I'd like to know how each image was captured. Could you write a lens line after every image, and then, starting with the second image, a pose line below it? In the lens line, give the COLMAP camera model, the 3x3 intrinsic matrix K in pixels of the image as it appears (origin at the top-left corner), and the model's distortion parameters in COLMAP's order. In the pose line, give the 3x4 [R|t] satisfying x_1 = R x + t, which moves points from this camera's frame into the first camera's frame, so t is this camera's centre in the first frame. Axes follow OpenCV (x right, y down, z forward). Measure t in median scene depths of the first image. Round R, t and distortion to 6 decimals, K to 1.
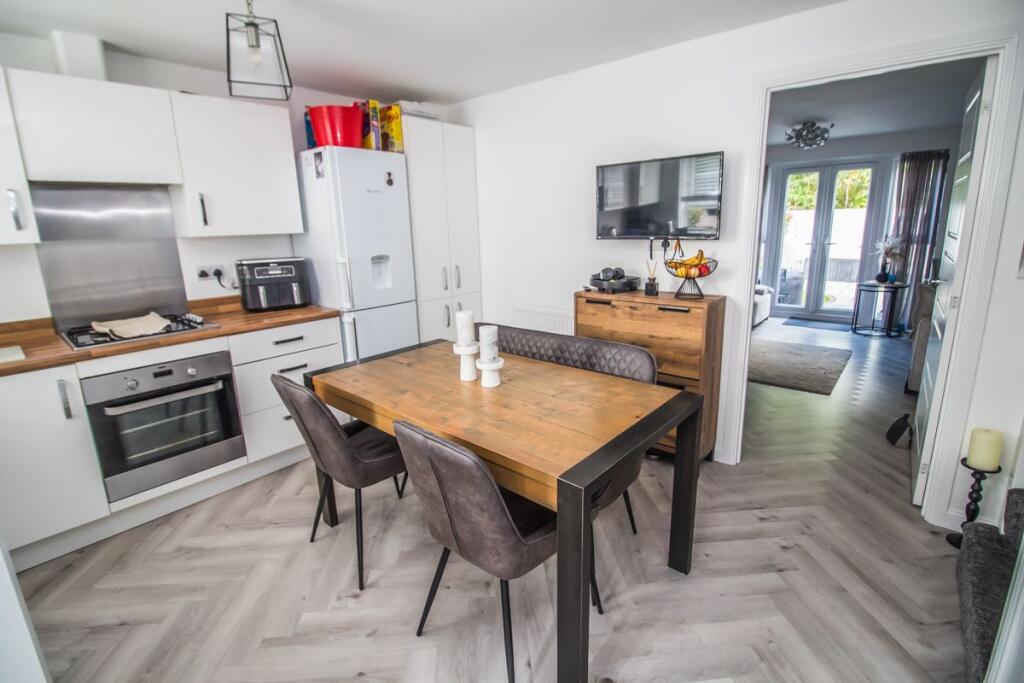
lens RADIAL K [[476.2, 0, 512.0], [0, 476.2, 334.0], [0, 0, 1]] dist [0.005019, 0.000218]
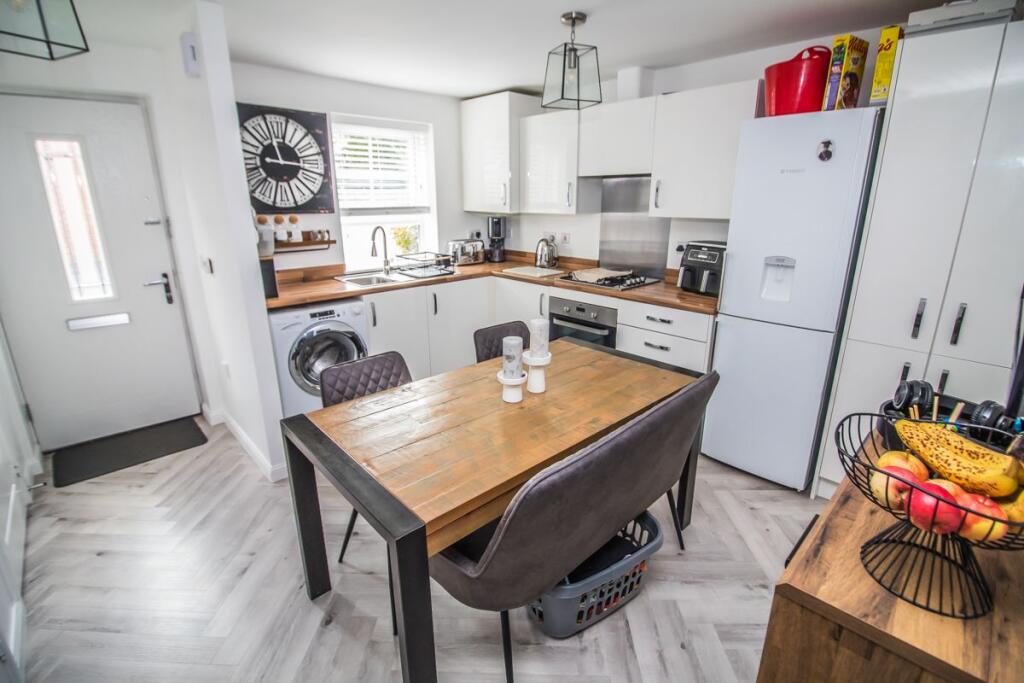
lens RADIAL K [[476.2, 0, 513.2], [0, 476.2, 339.1], [0, 0, 1]] dist [0.005019, 0.000218]
pose [[-0.093617, 0.317692, -0.943561, 0.643450], [-0.218445, 0.918076, 0.330784, -0.250925], [0.971348, 0.237083, -0.016550, 0.778526]]
